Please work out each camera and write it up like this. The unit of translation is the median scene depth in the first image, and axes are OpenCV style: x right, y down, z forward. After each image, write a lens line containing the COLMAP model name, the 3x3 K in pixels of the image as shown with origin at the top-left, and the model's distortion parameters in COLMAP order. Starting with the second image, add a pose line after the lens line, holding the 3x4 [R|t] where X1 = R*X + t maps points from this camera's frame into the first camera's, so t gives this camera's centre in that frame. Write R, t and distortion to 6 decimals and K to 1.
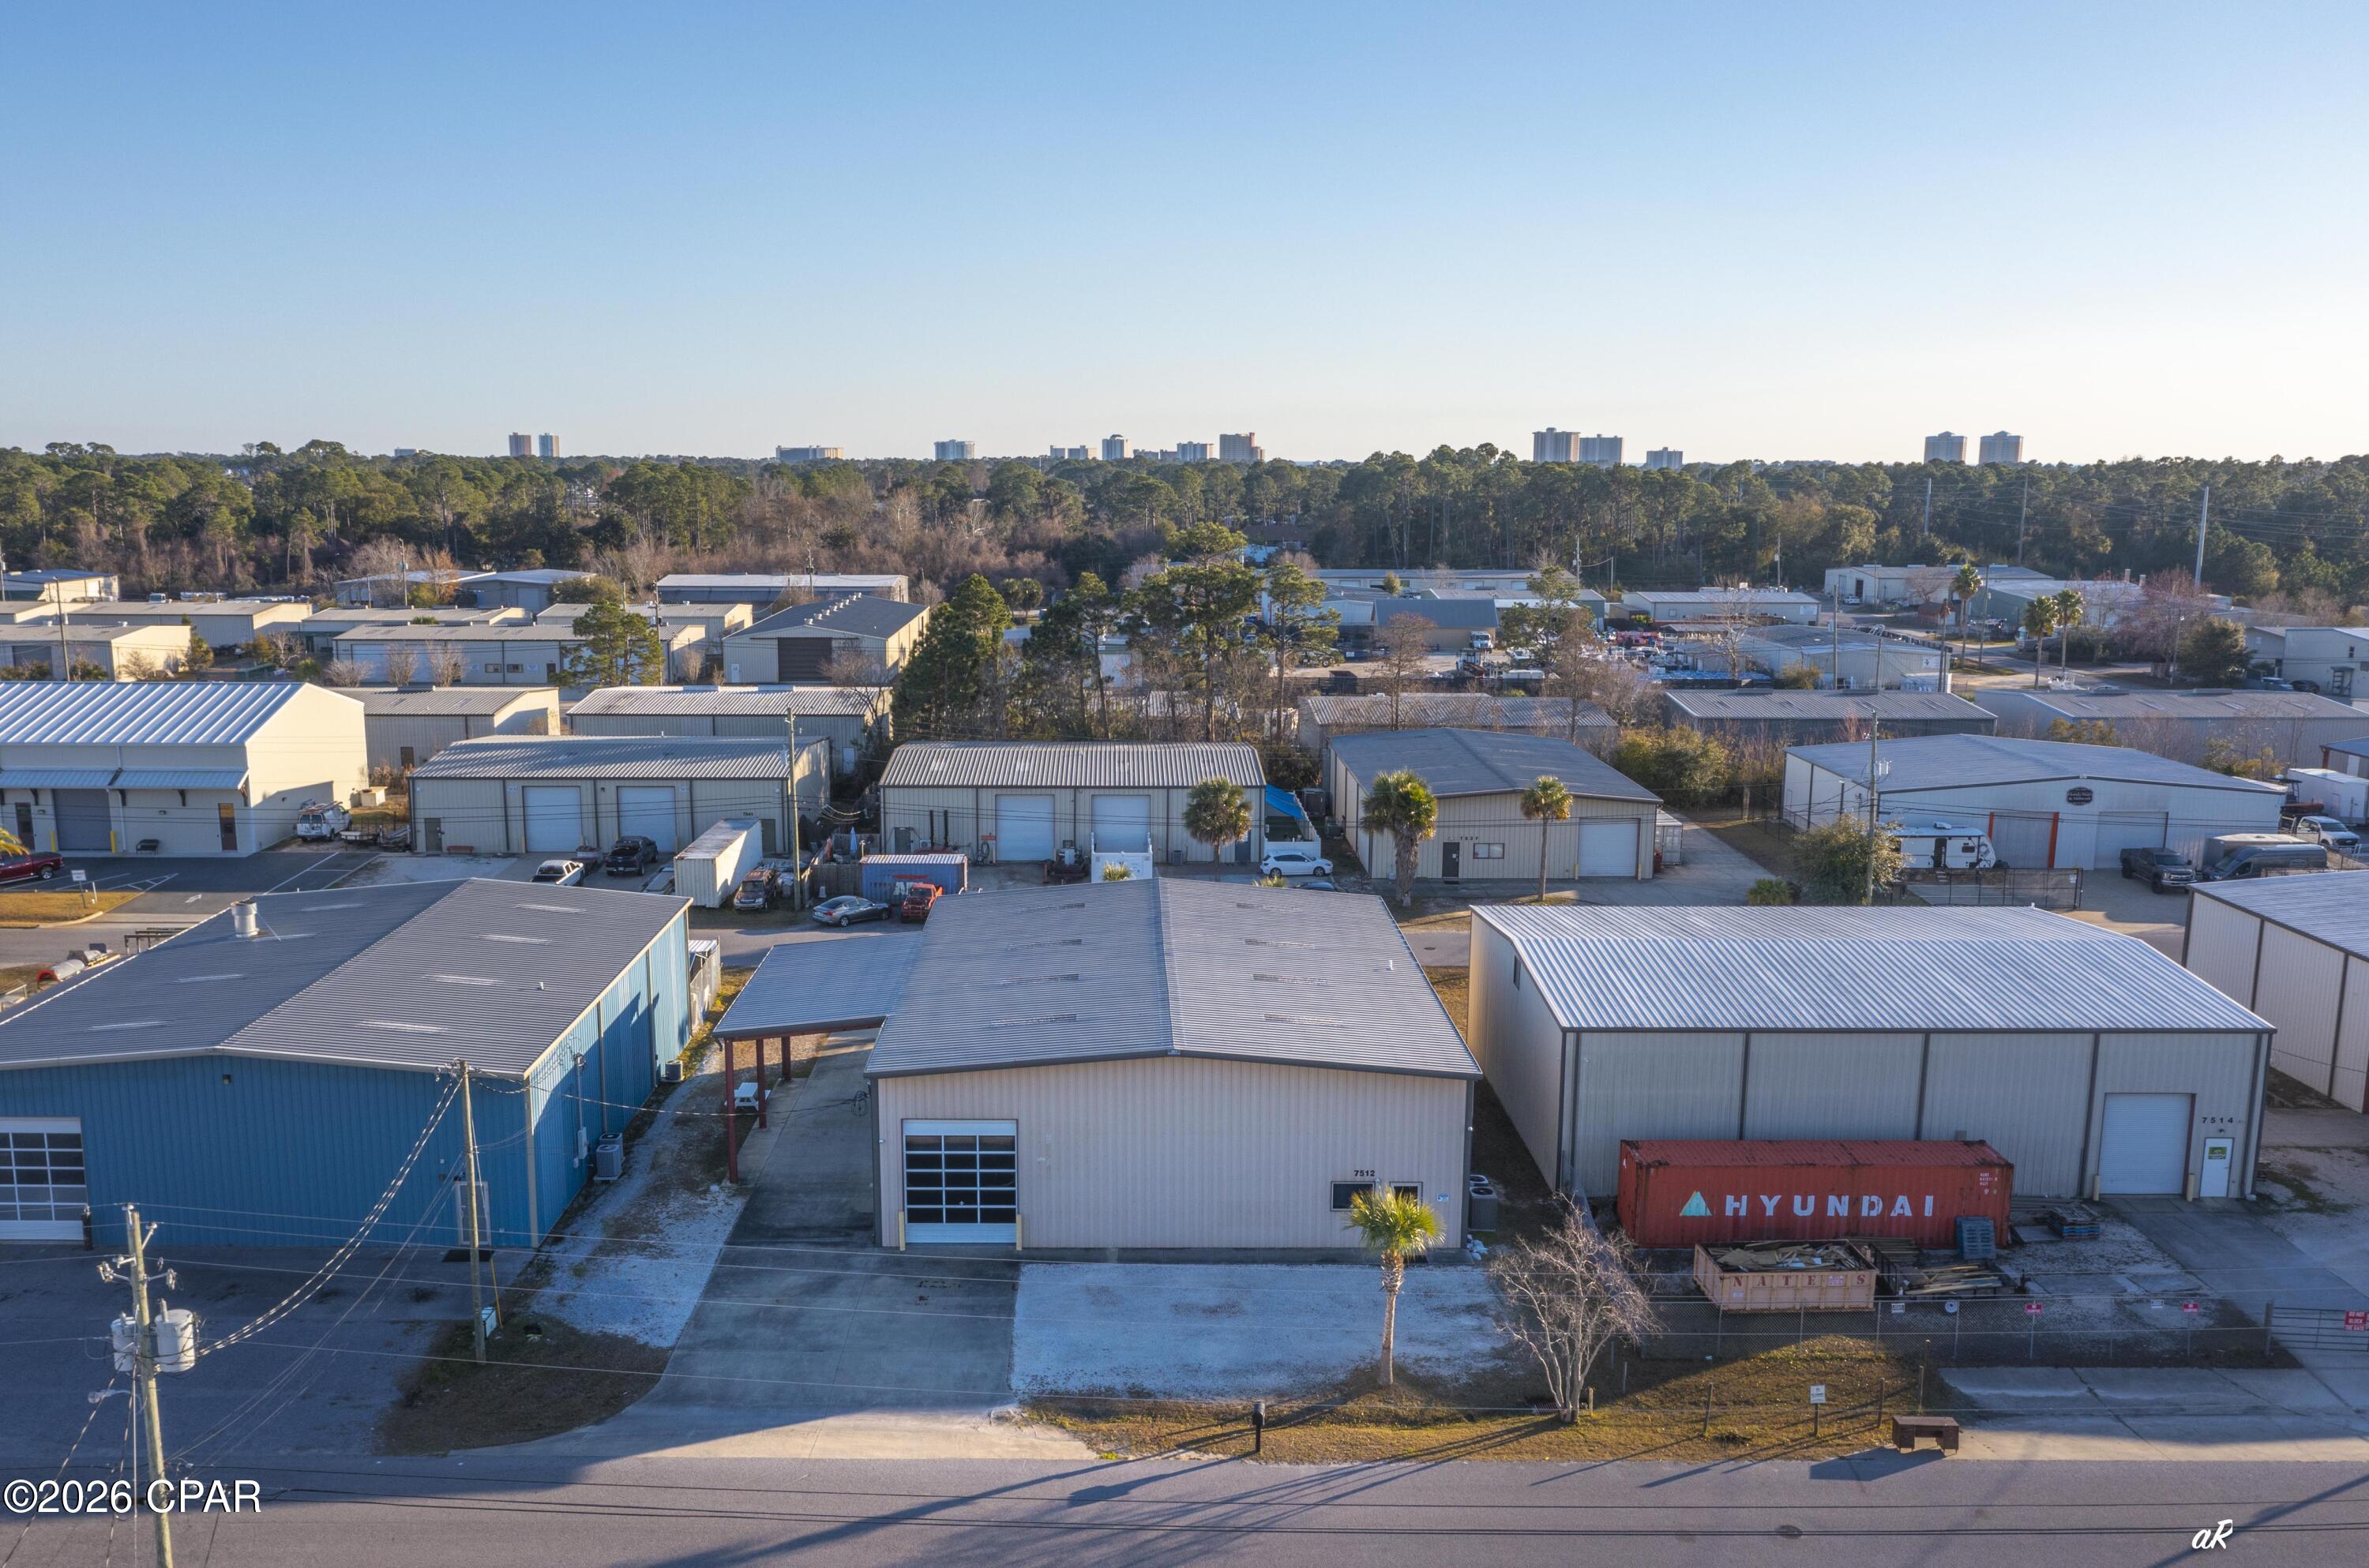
lens RADIAL K [[2098.3, 0, 1184.8], [0, 2098.3, 881.0], [0, 0, 1]] dist [-0.038662, 0.136006]
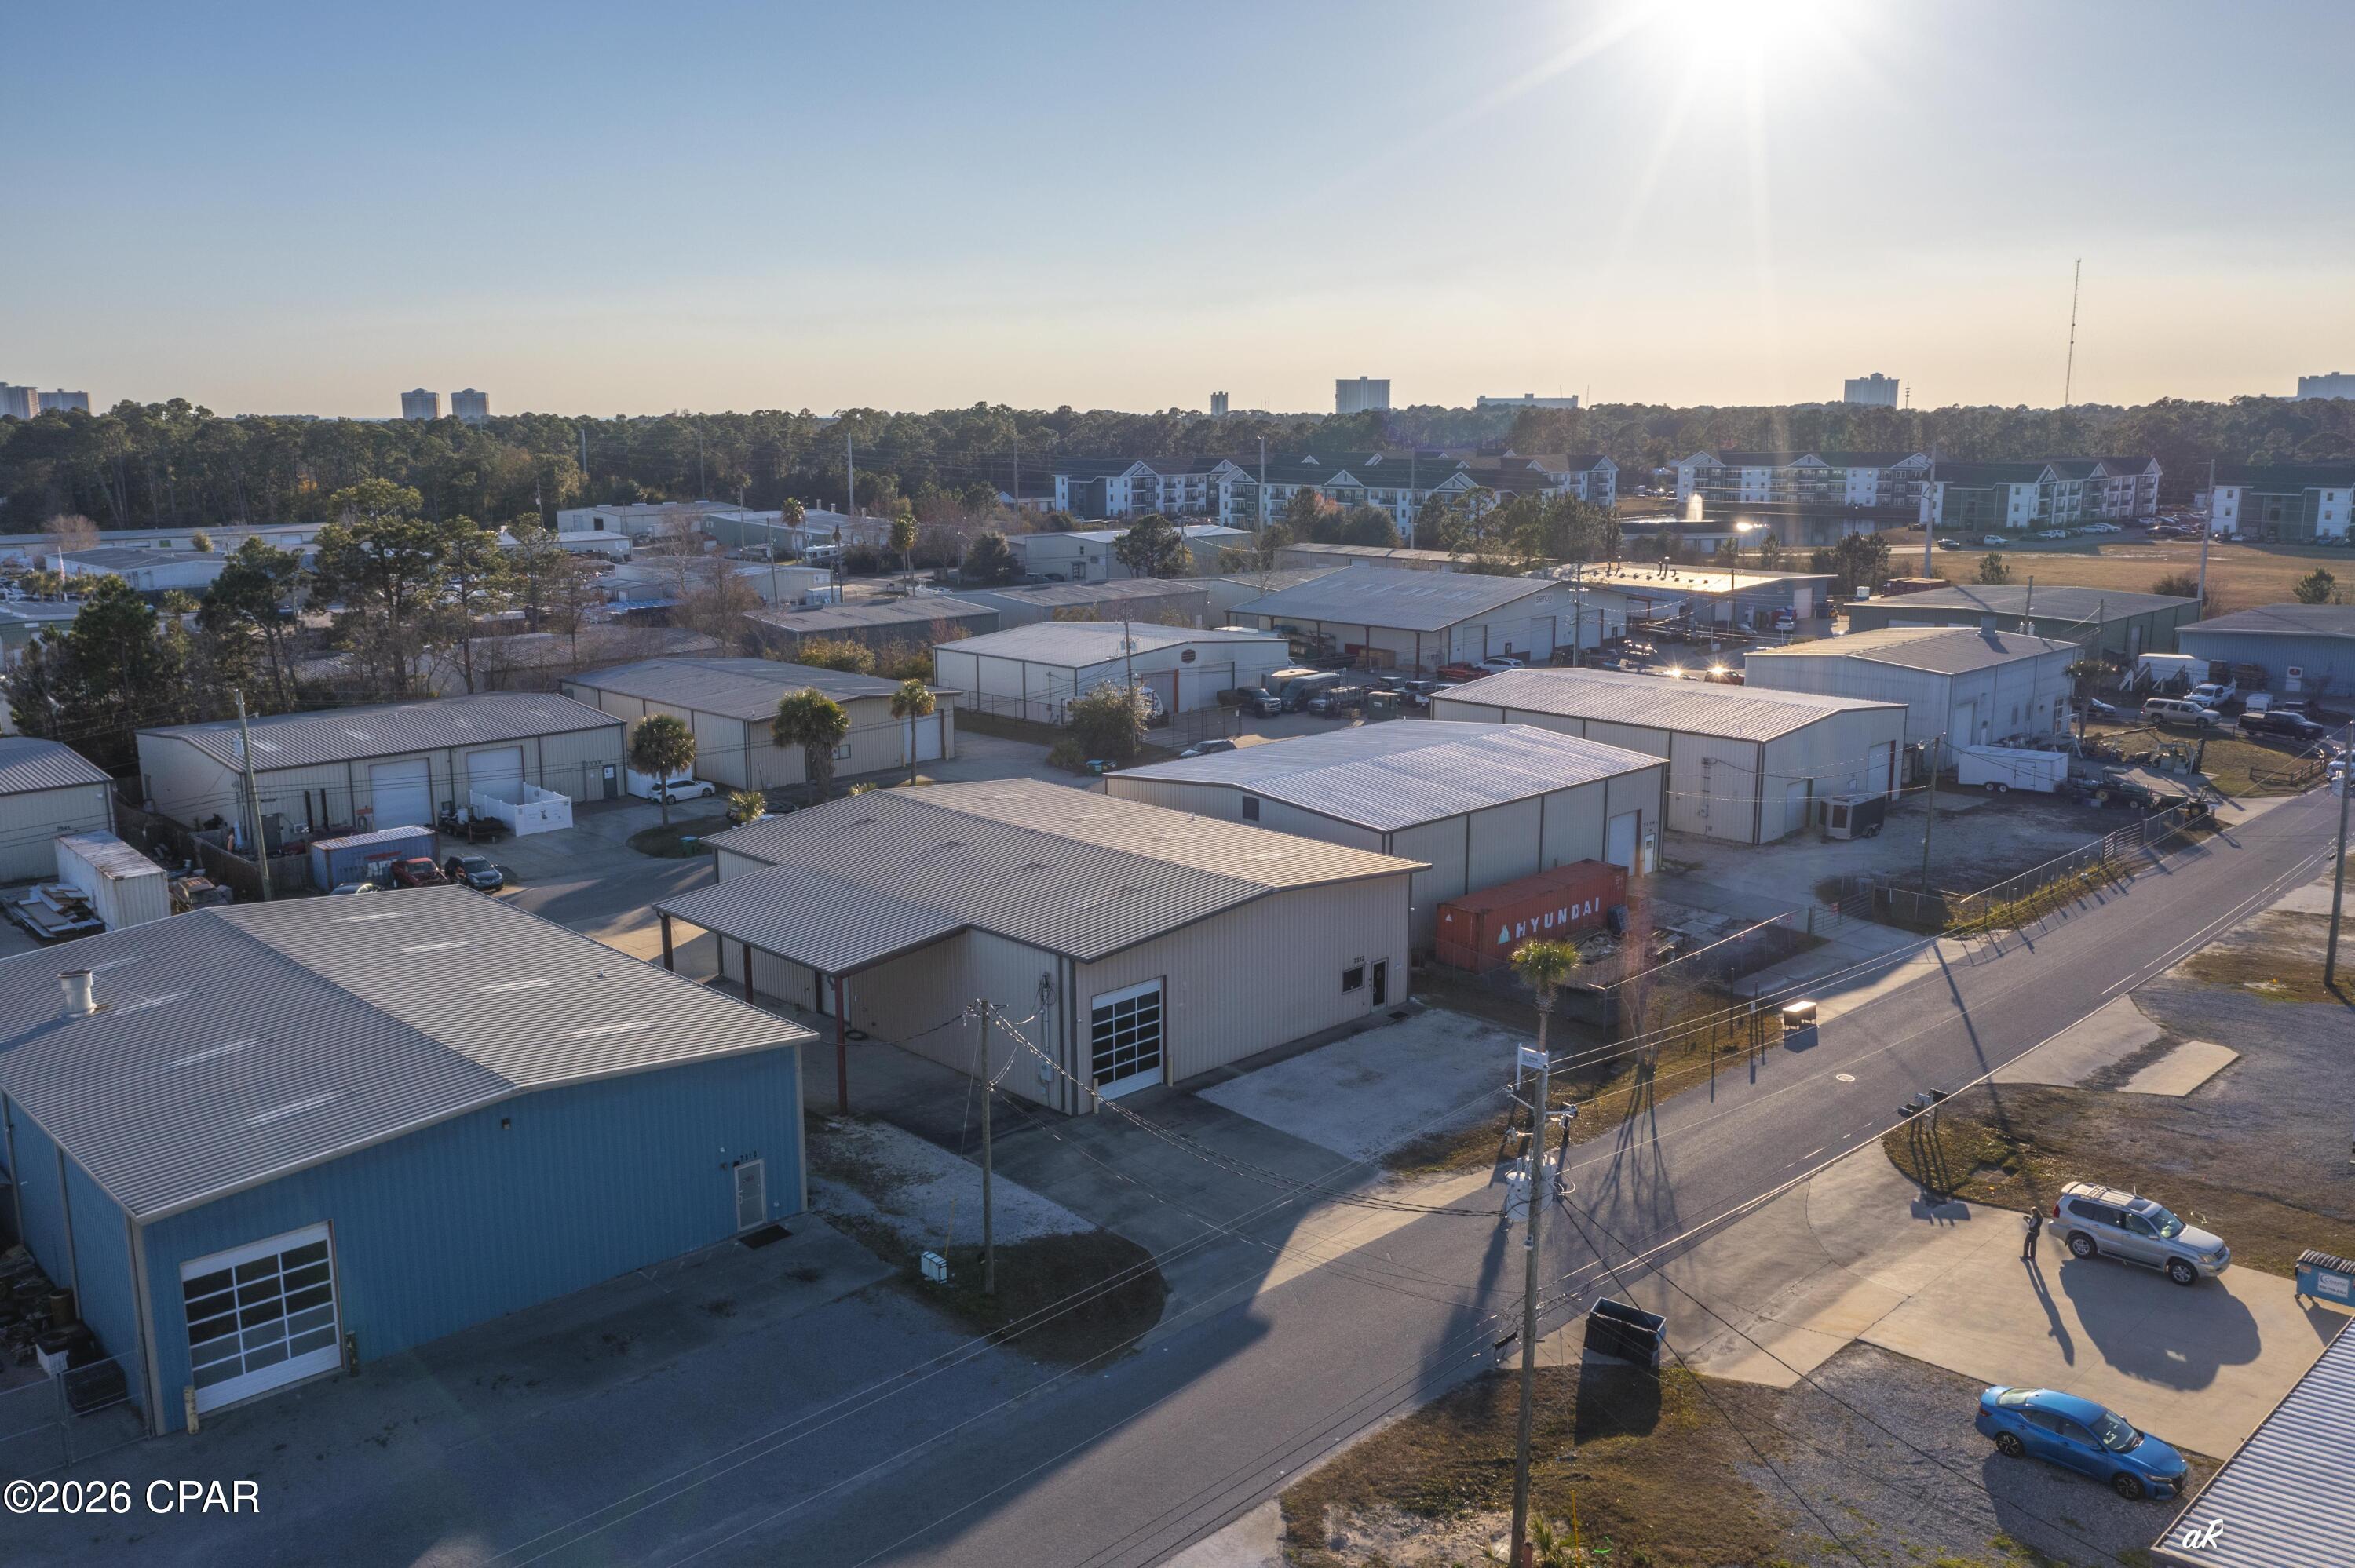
lens RADIAL K [[1860.6, 0, 1177.5], [0, 1860.6, 784.0], [0, 0, 1]] dist [-0.005035, 0.089472]
pose [[0.718077, -0.144782, 0.680738, -0.755327], [0.146732, 0.987631, 0.055272, -0.047484], [-0.680320, 0.060197, 0.730439, 0.225971]]
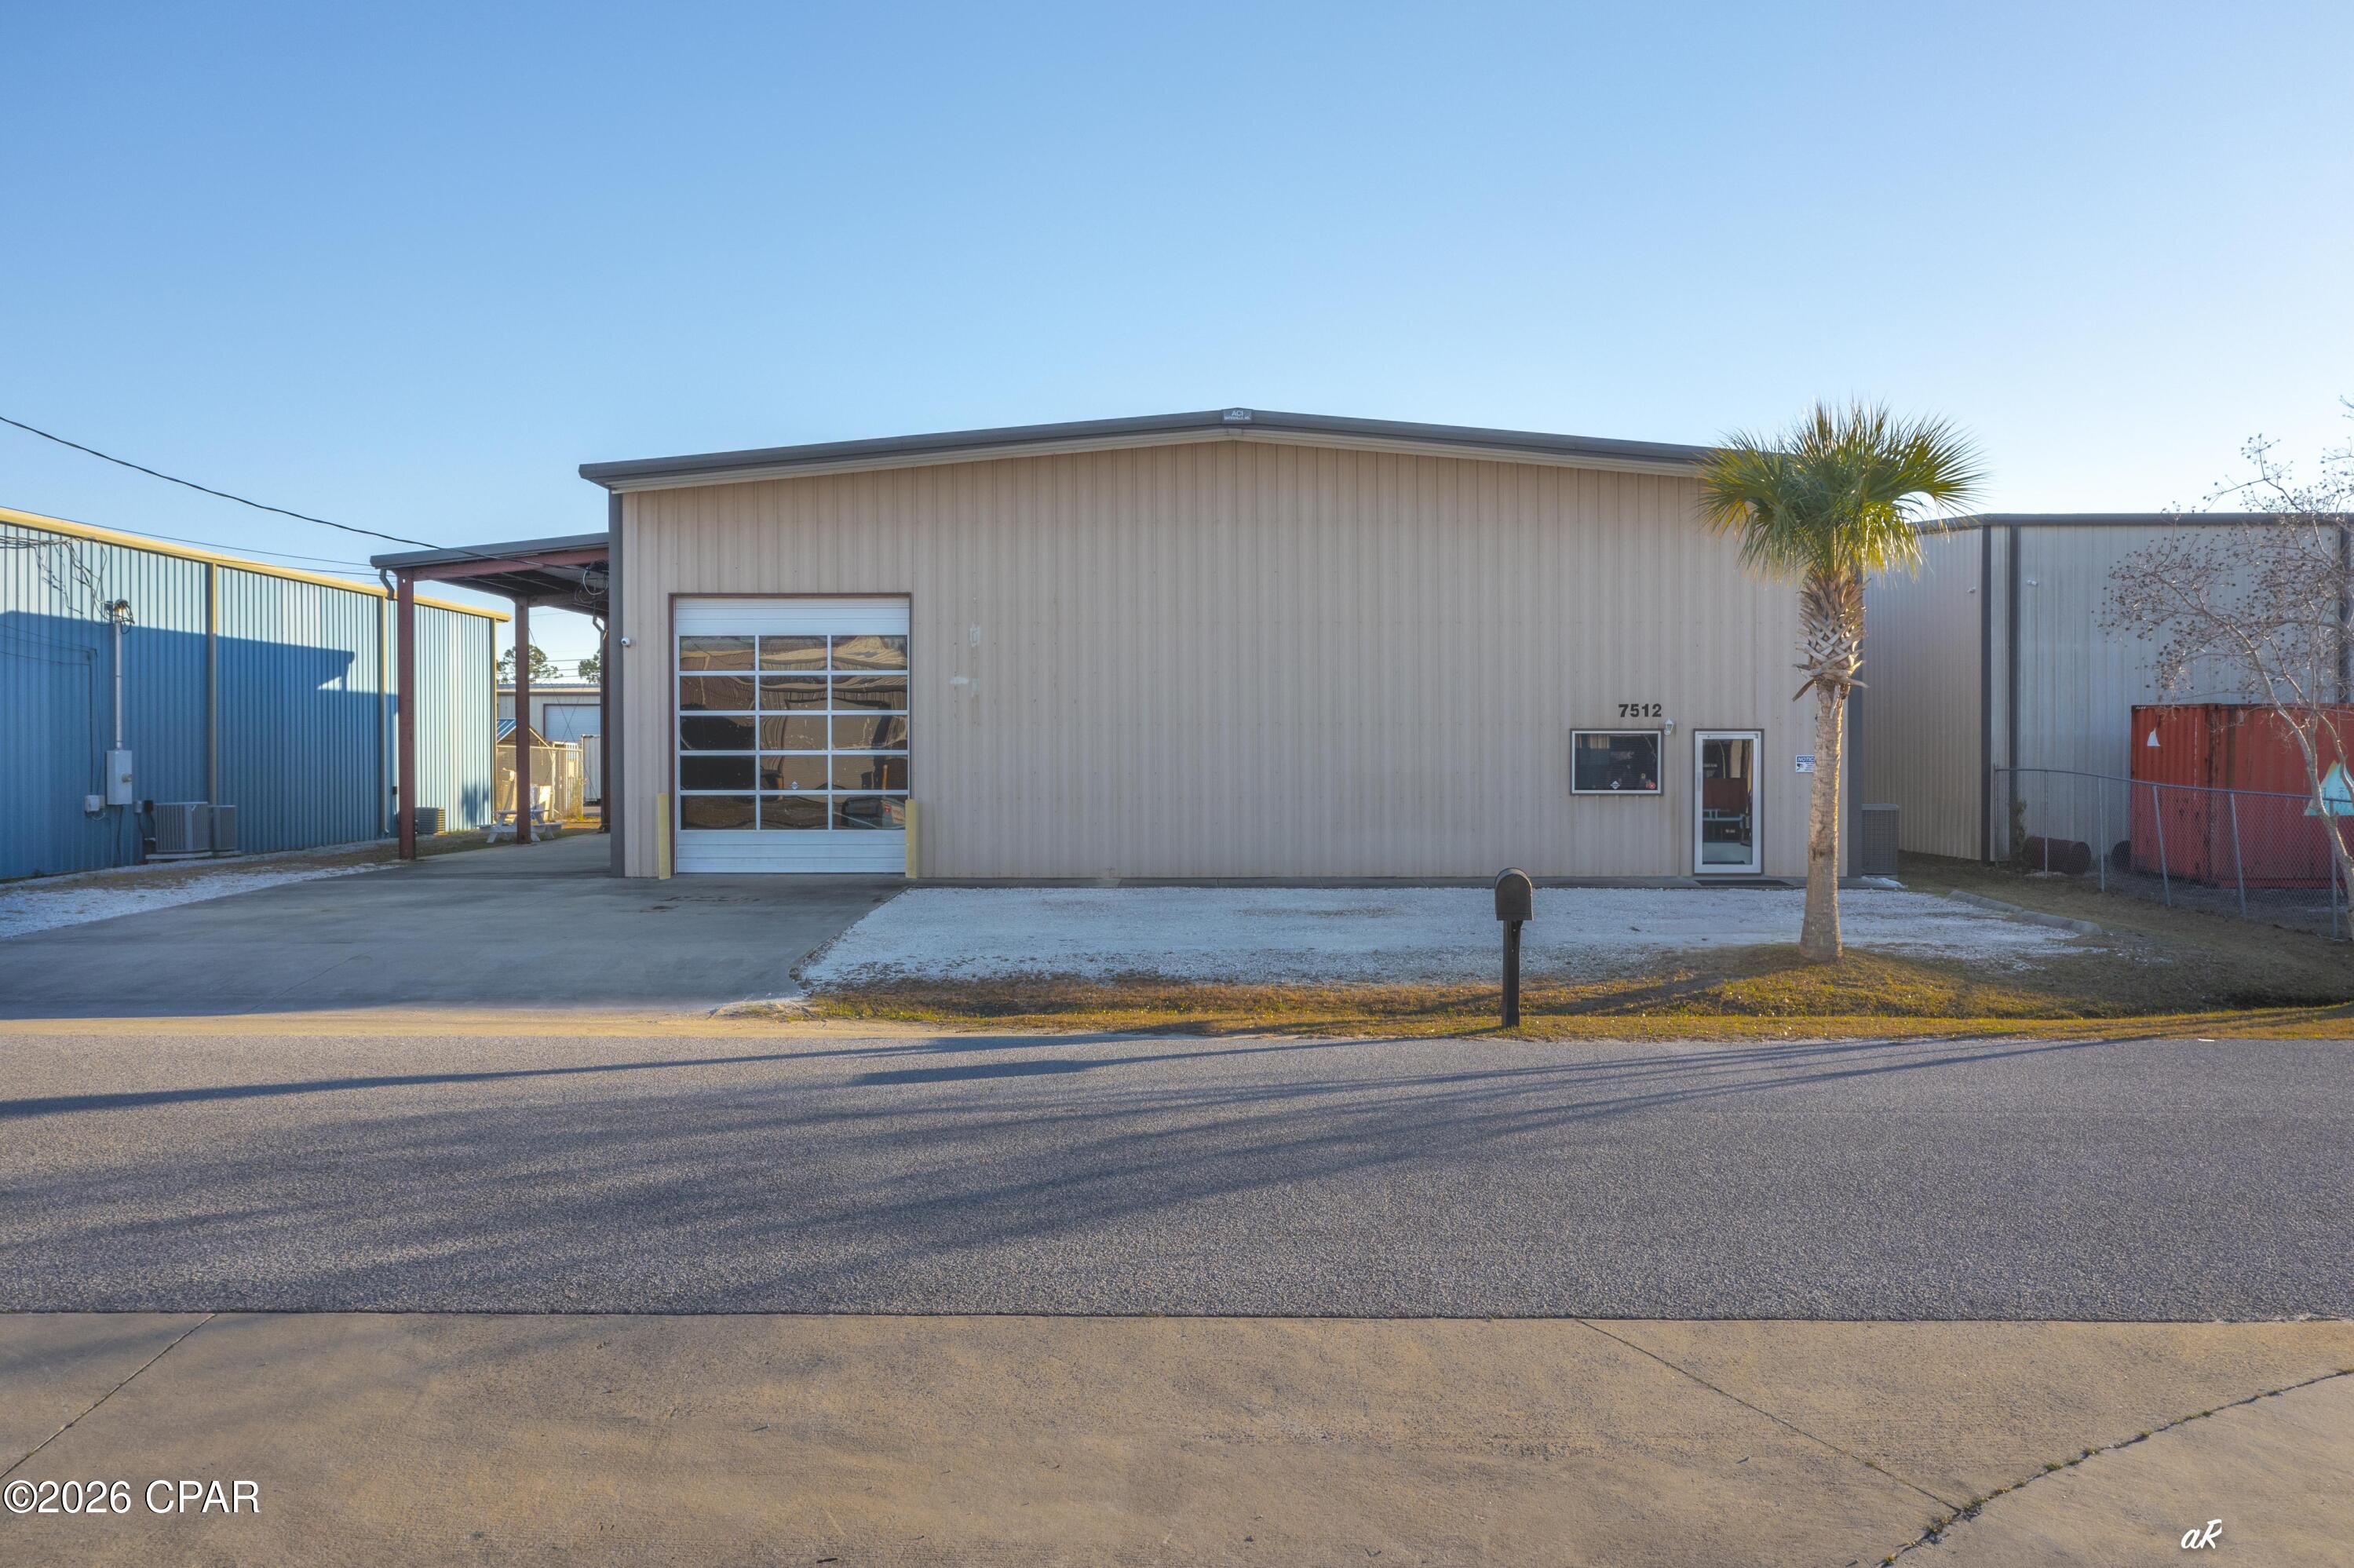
lens RADIAL K [[1924.4, 0, 1177.0], [0, 1924.4, 784.0], [0, 0, 1]] dist [-0.008664, -0.001445]
pose [[0.999749, -0.005017, -0.021818, -0.009625], [0.000943, 0.983141, -0.182844, 0.232762], [0.022367, 0.182778, 0.982900, 0.566502]]
